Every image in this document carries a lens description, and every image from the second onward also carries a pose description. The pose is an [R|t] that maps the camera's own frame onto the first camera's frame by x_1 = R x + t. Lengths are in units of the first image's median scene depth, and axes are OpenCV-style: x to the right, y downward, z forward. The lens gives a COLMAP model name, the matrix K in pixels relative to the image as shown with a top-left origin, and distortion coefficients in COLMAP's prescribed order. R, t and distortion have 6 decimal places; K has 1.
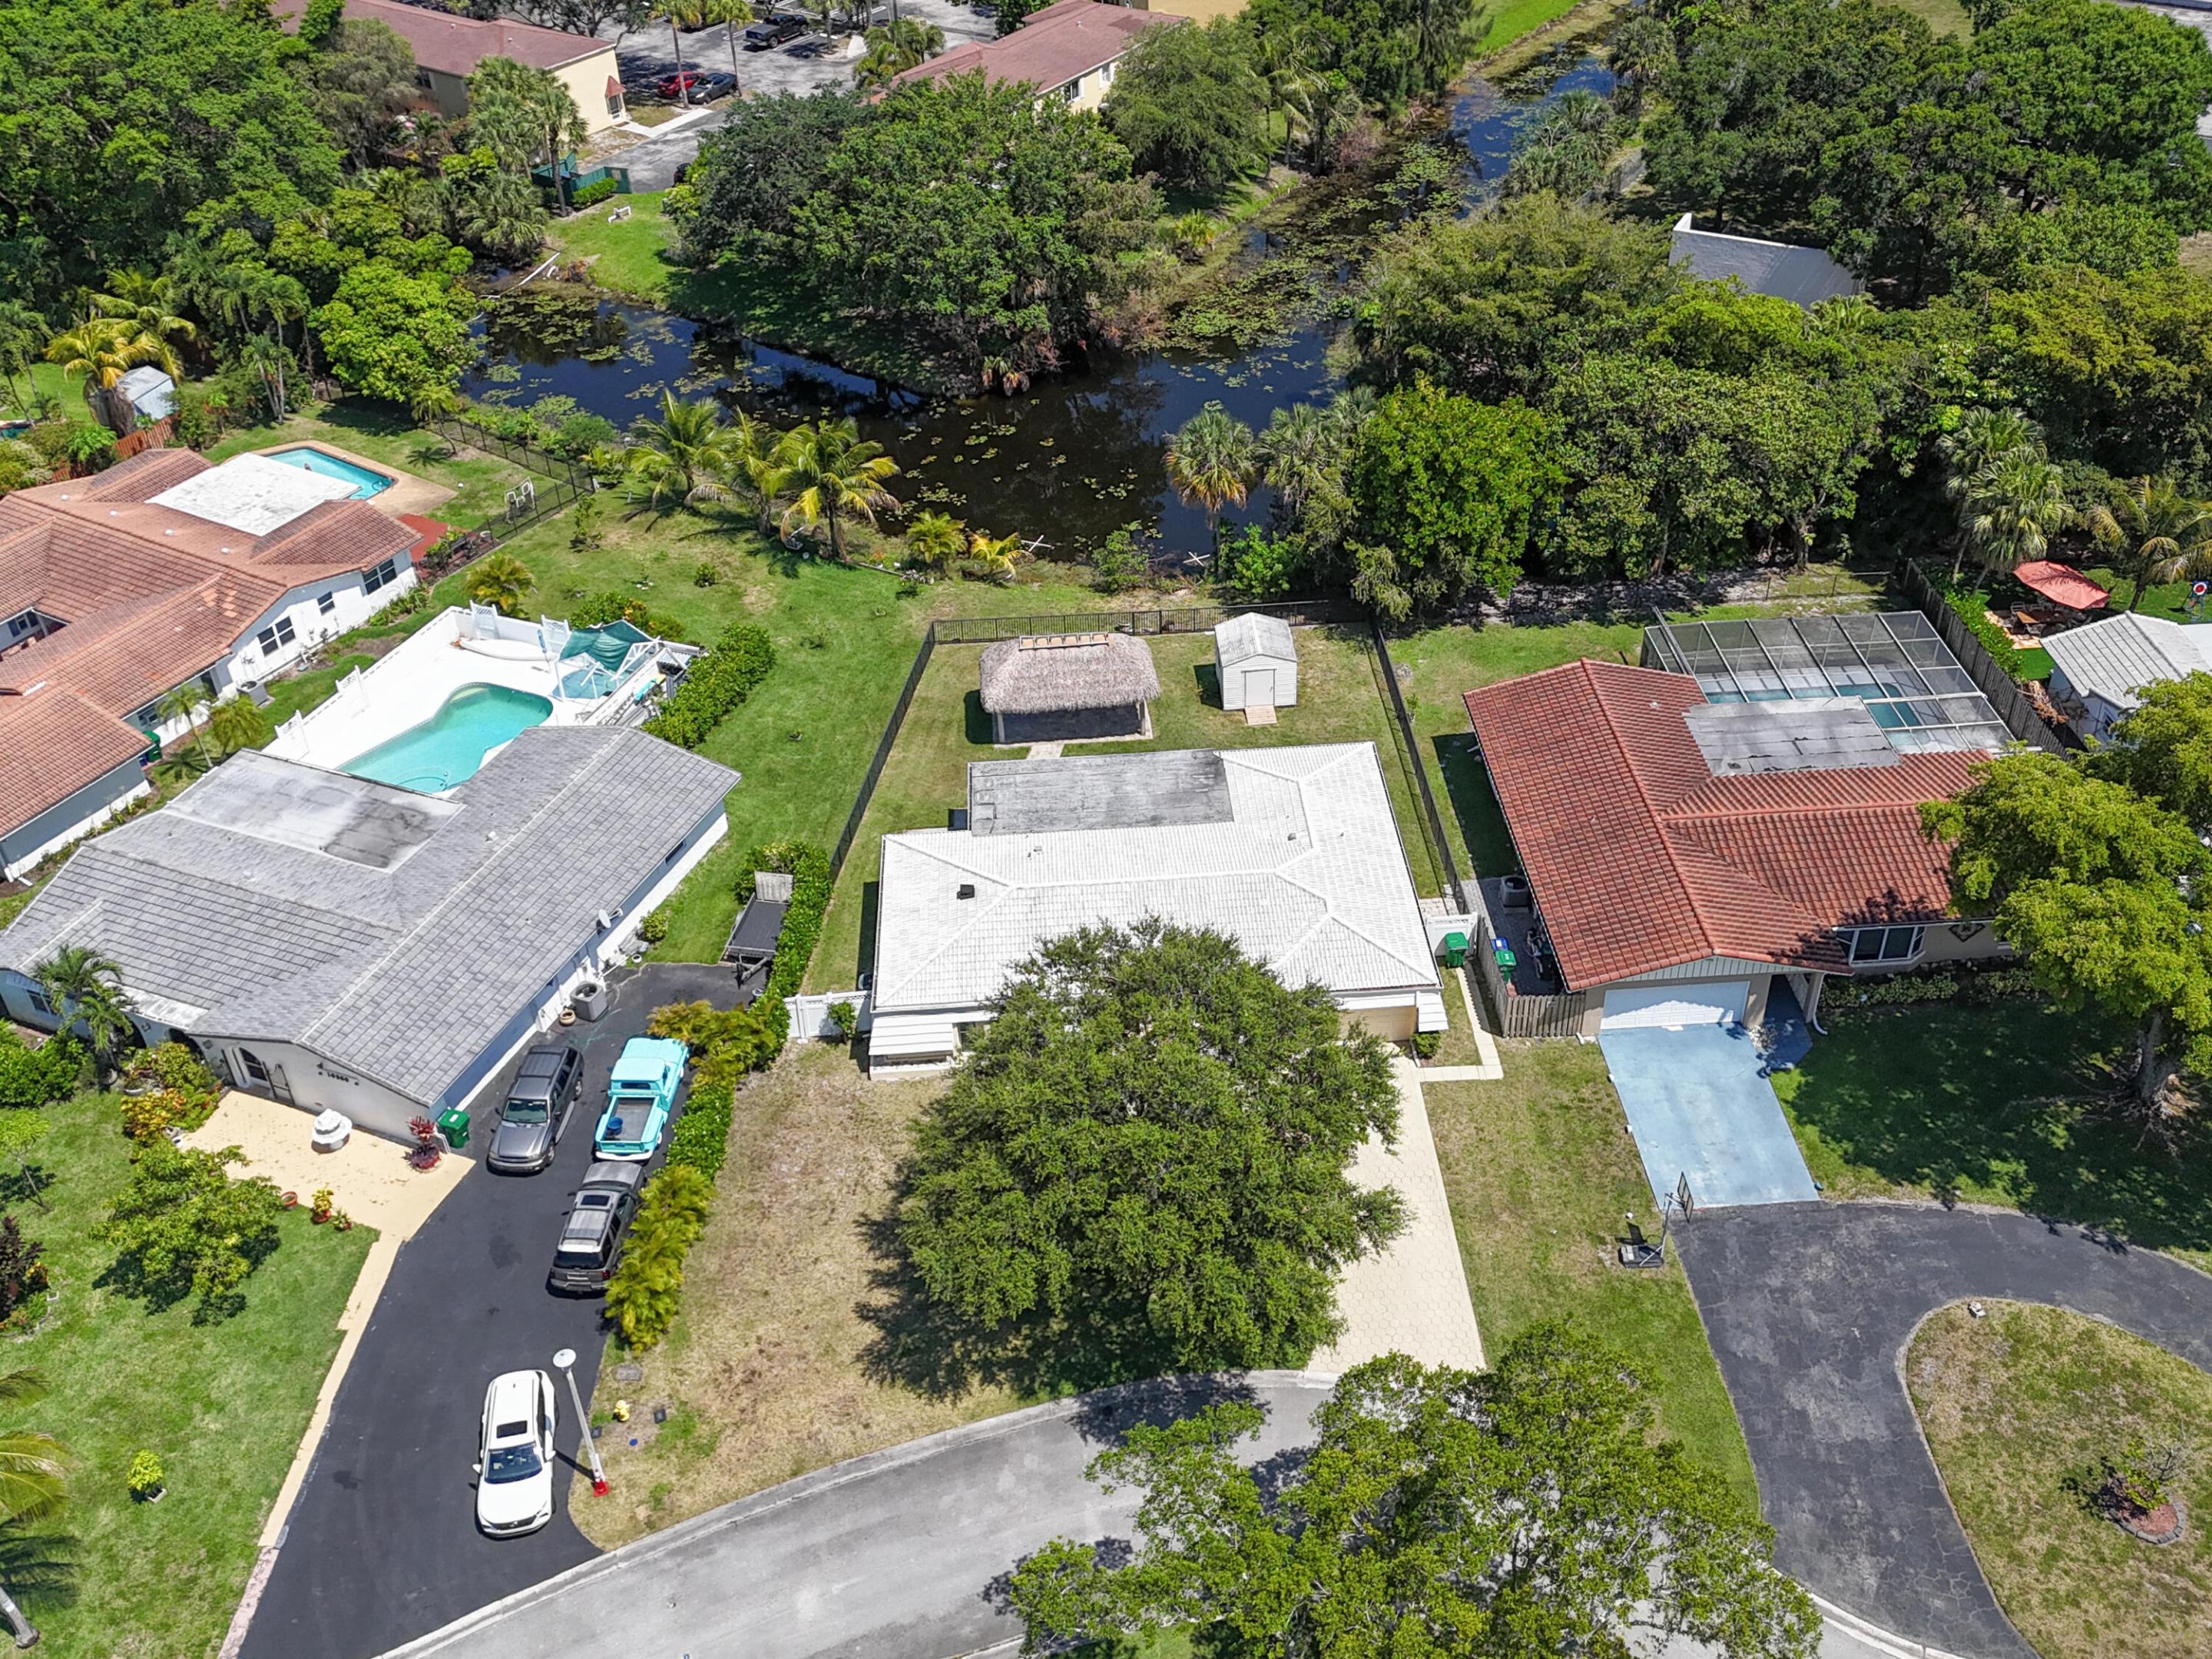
lens RADIAL K [[1908.5, 0, 1159.8], [0, 1908.5, 846.0], [0, 0, 1]] dist [0.086156, -0.093893]
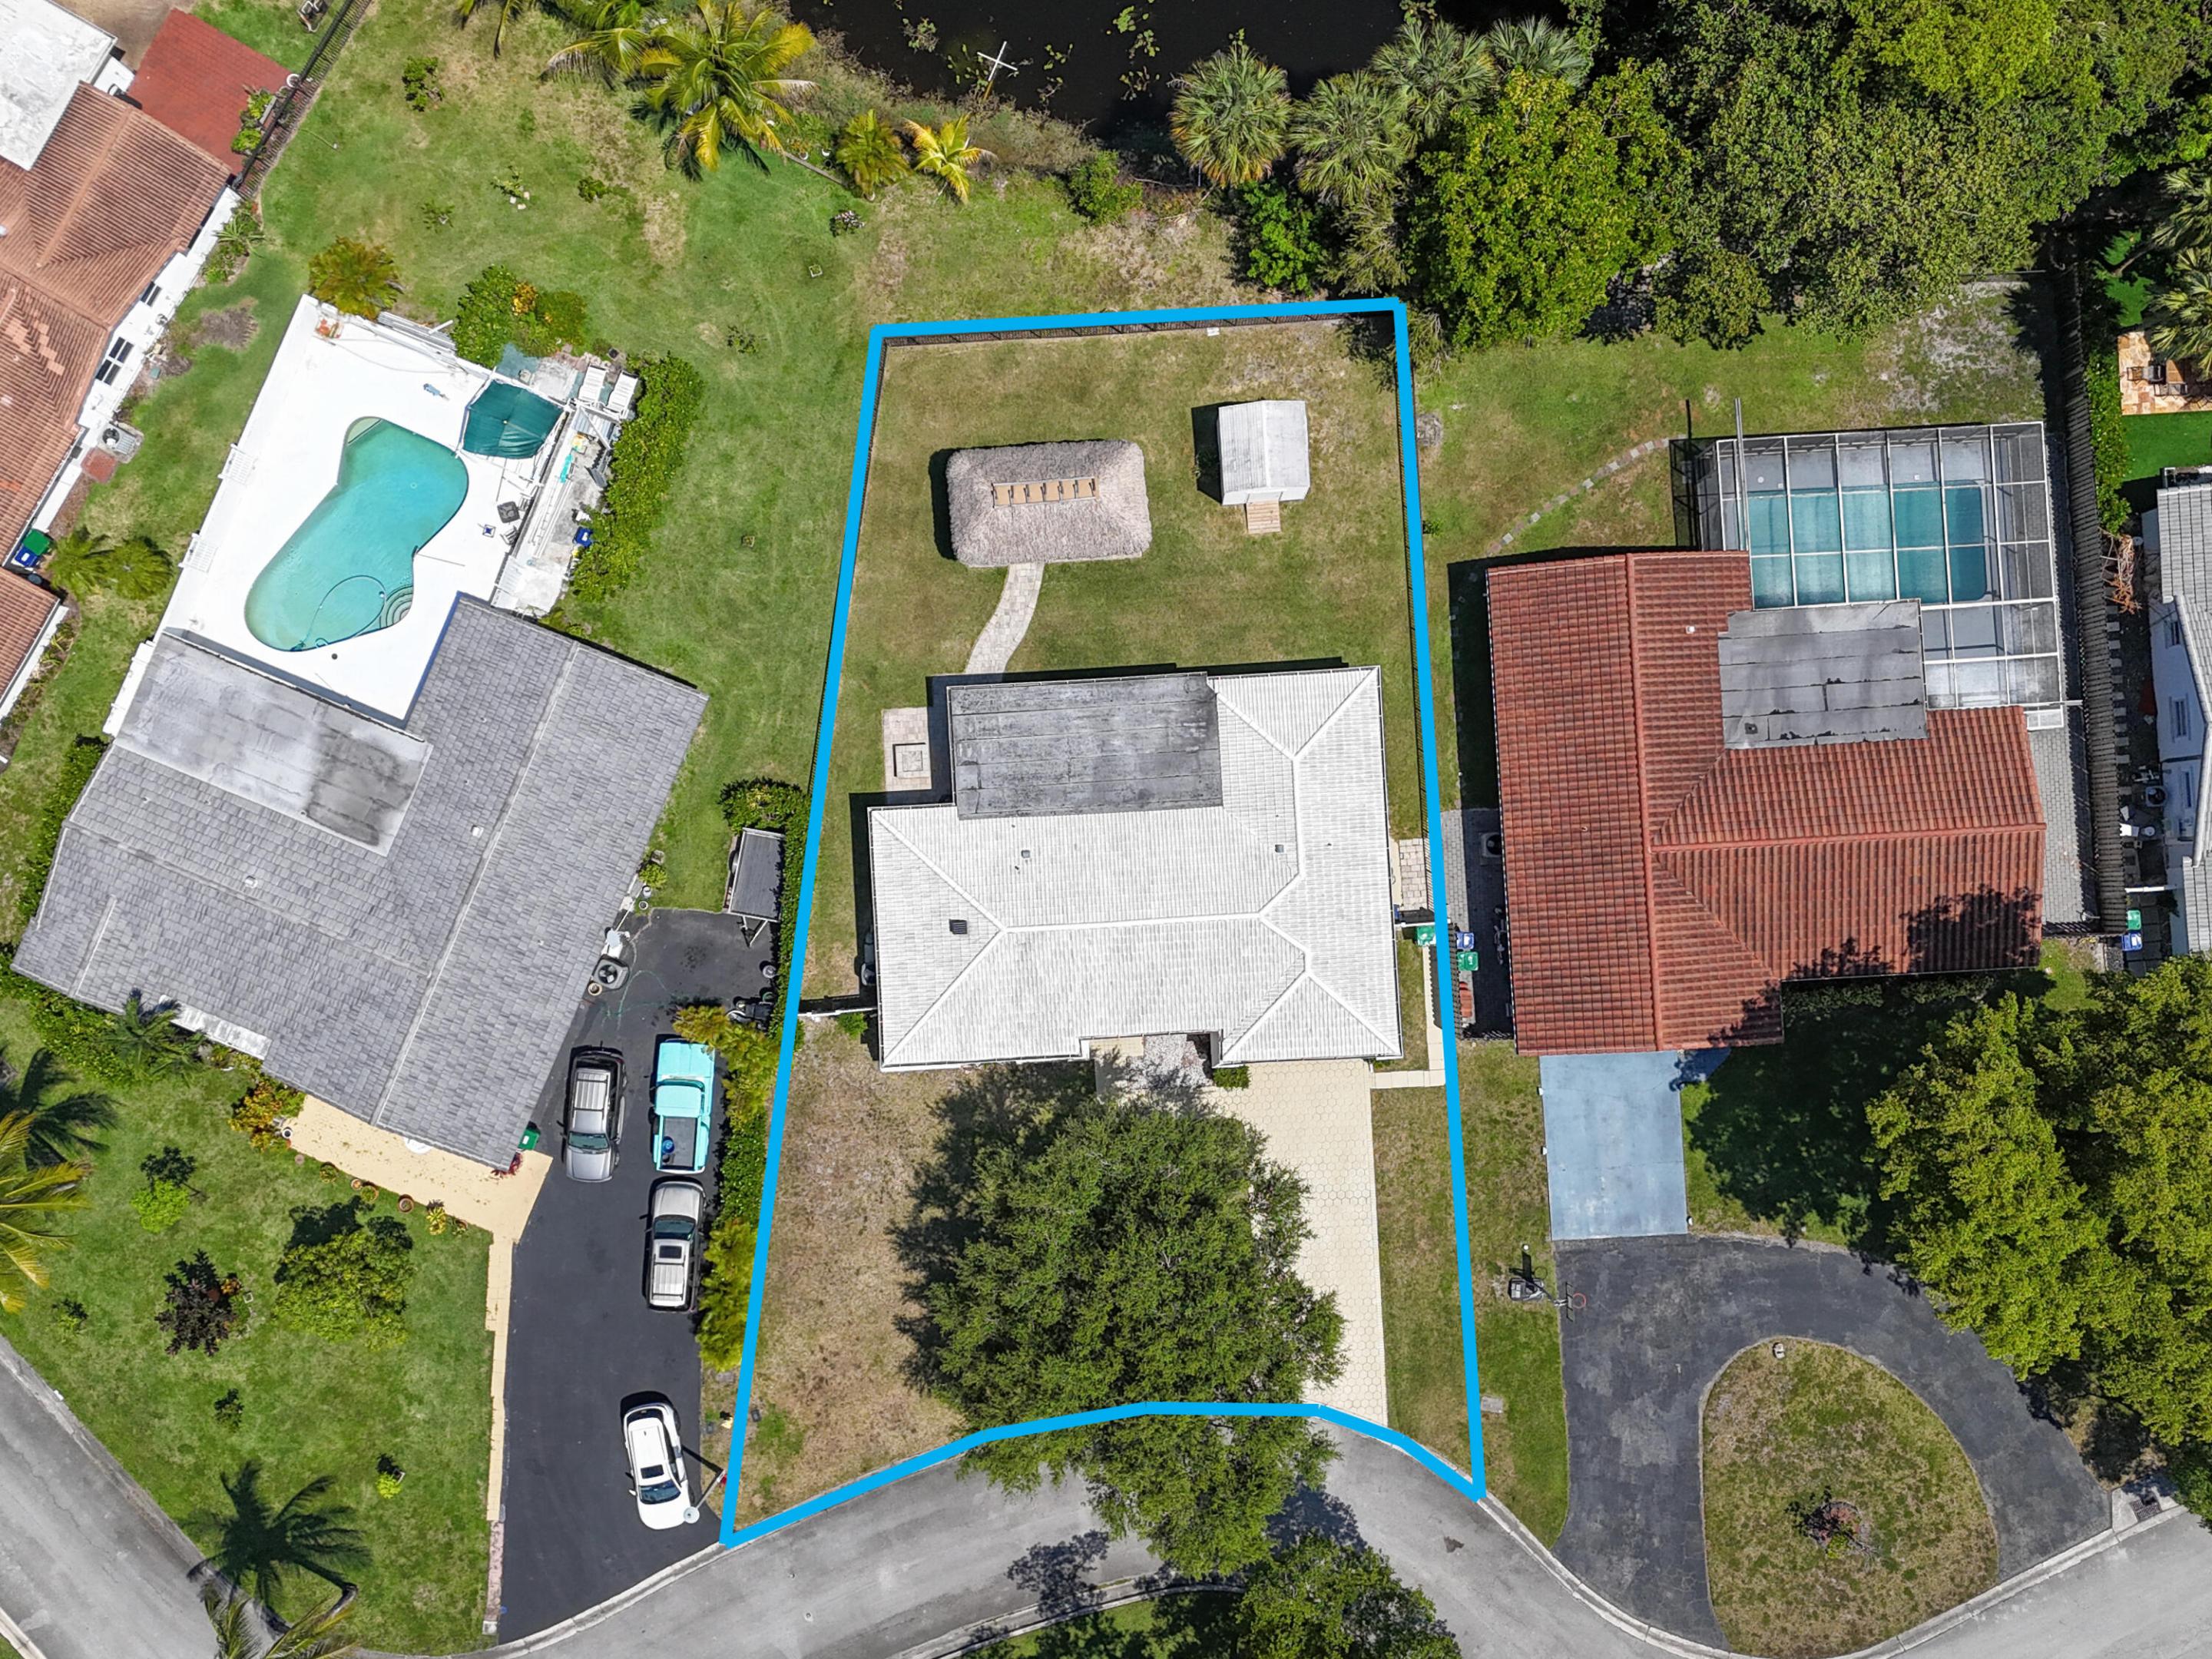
lens RADIAL K [[1883.5, 0, 1092.5], [0, 1883.5, 857.0], [0, 0, 1]] dist [0.075409, -0.062914]
pose [[0.999748, 0.018943, 0.012050, -0.043124], [-0.021461, 0.648712, 0.760731, -0.797055], [0.006594, -0.760798, 0.648955, 0.377037]]
